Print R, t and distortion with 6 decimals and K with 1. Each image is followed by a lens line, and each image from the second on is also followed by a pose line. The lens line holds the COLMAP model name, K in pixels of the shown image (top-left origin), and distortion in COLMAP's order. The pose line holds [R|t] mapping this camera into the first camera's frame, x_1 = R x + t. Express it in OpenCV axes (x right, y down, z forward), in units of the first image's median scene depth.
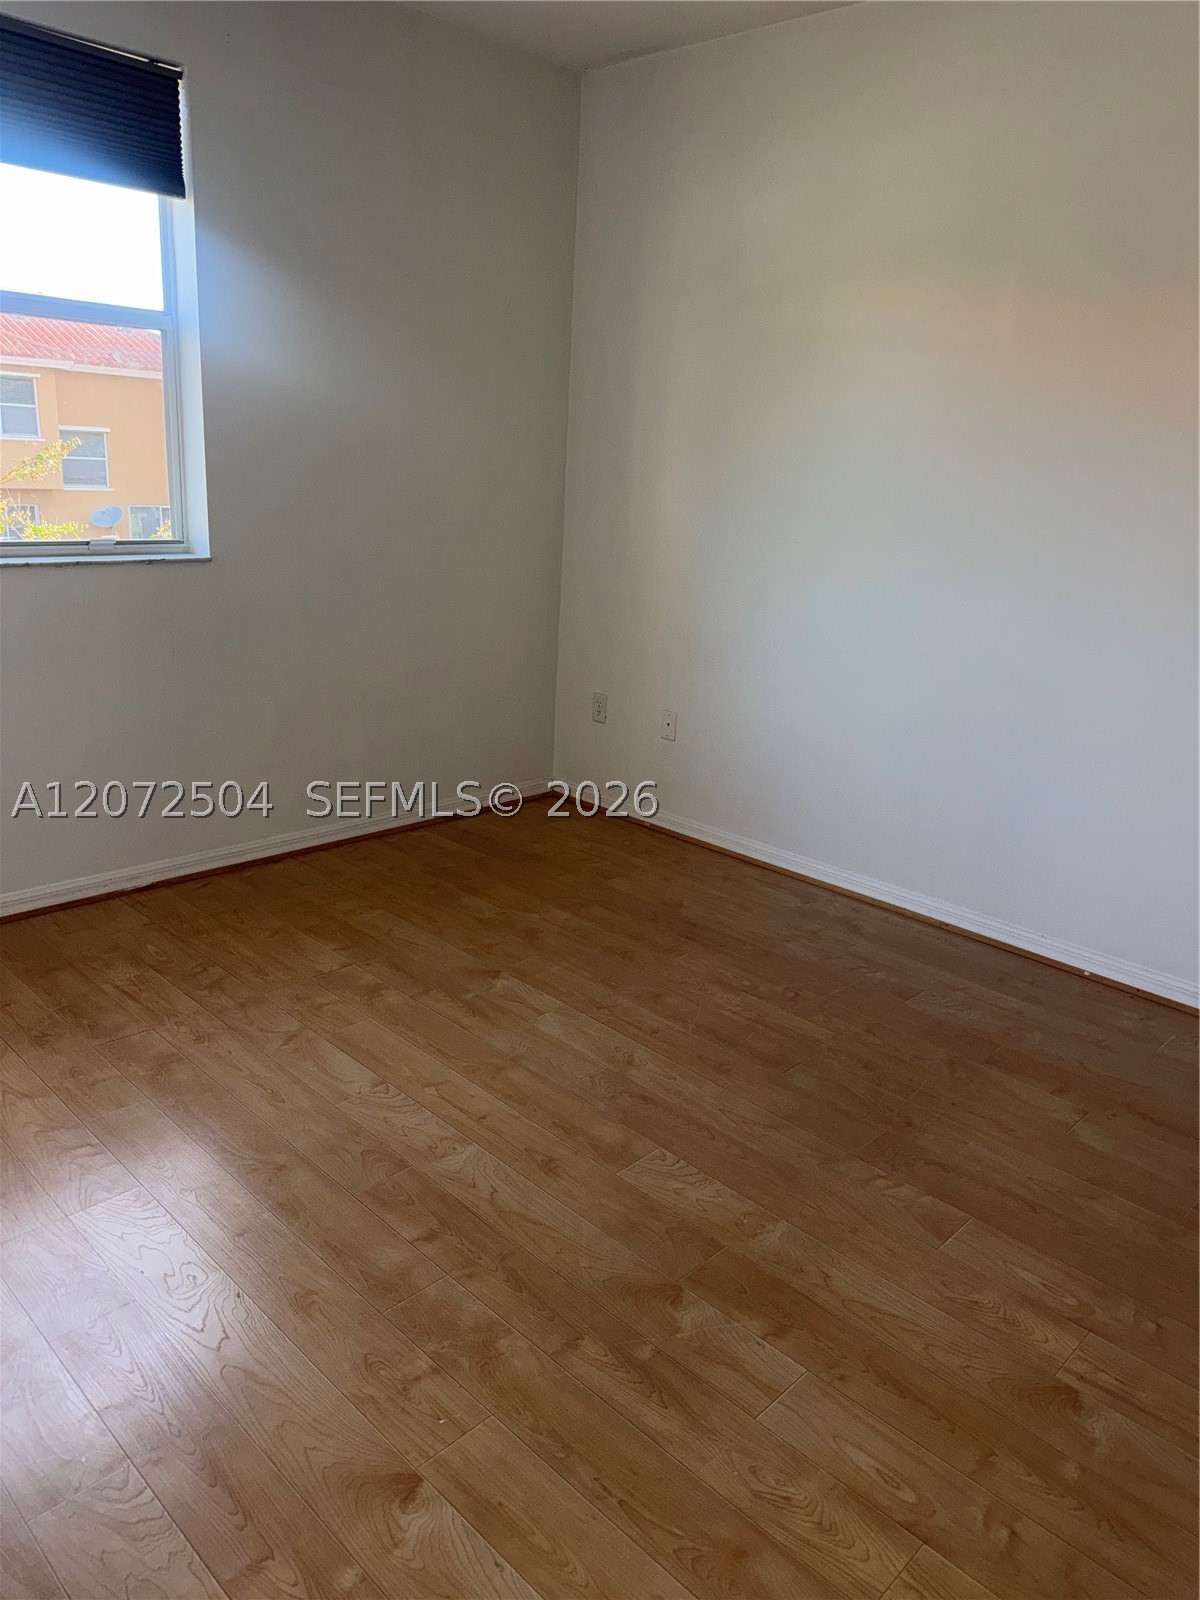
lens RADIAL K [[1133.3, 0, 602.6], [0, 1133.3, 800.8], [0, 0, 1]] dist [0.008328, -0.022553]
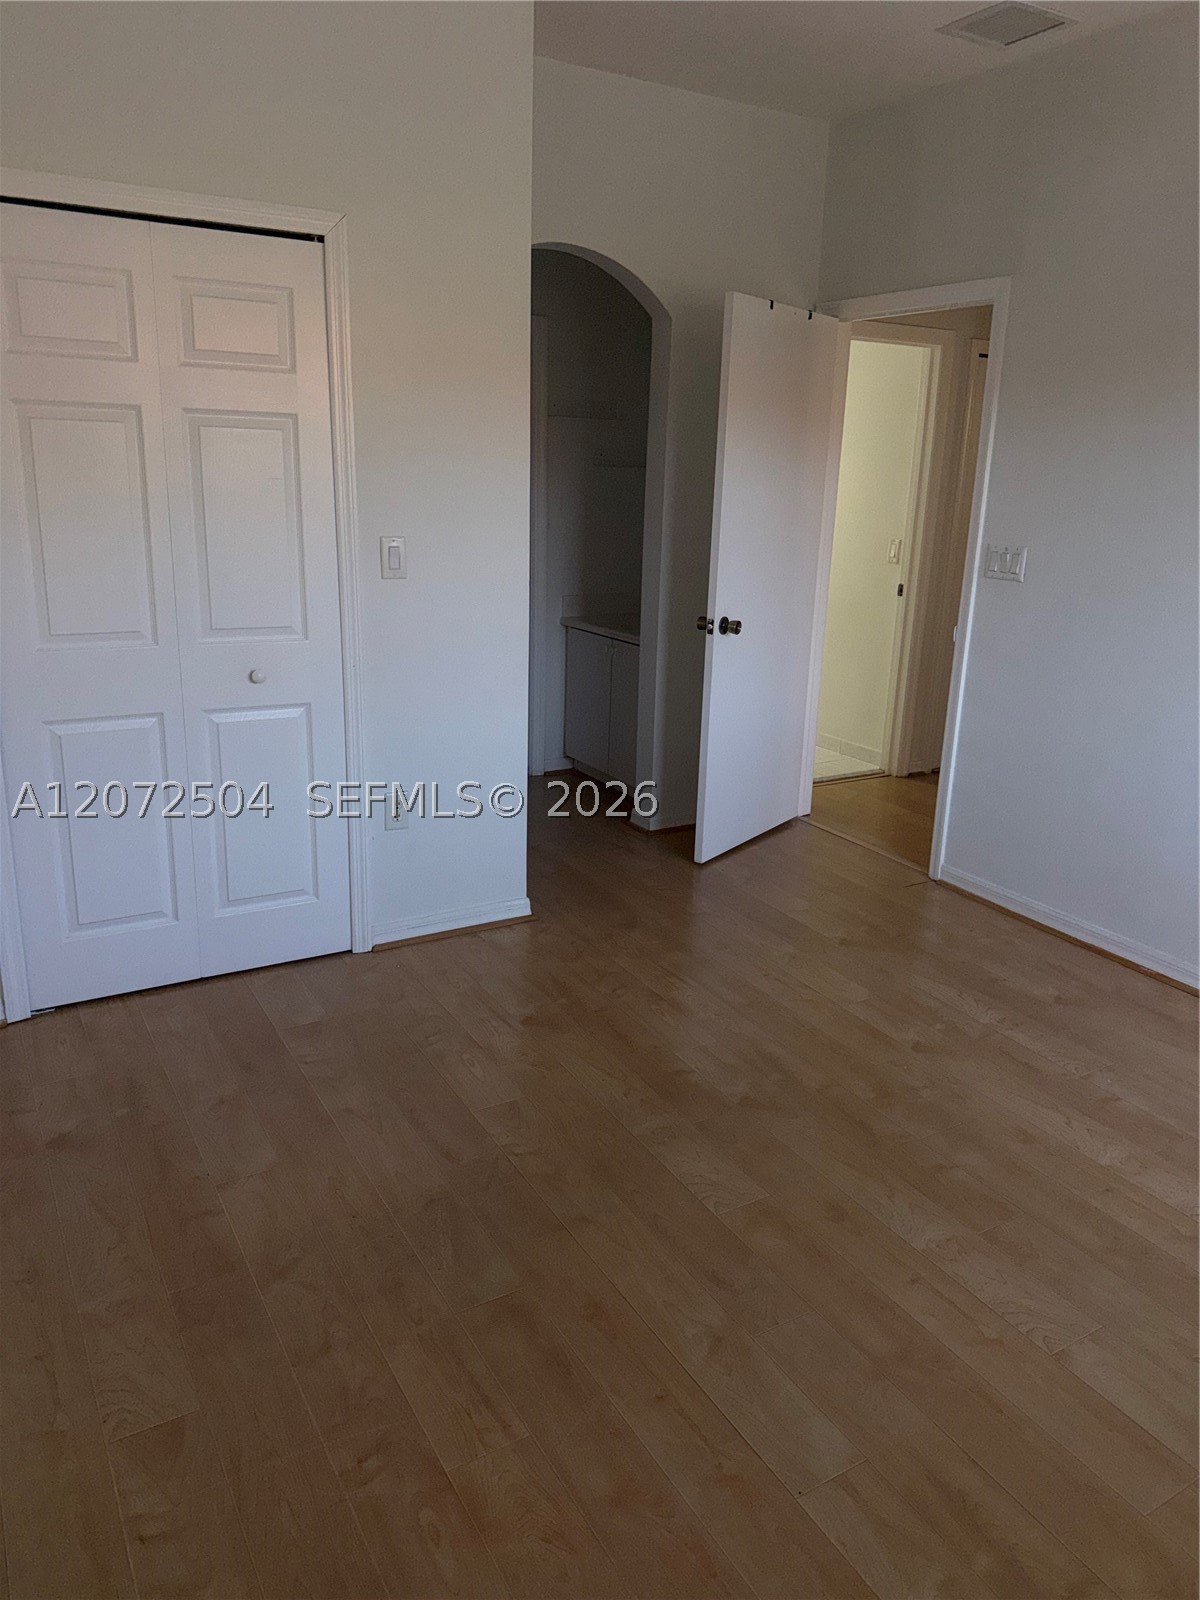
lens RADIAL K [[1133.3, 0, 599.5], [0, 1133.3, 799.6], [0, 0, 1]] dist [0.008328, -0.022553]
pose [[-0.962454, -0.152744, 0.224390, -0.014299], [-0.004070, 0.834681, 0.550718, -0.497633], [-0.271413, 0.529128, -0.803964, 1.576470]]
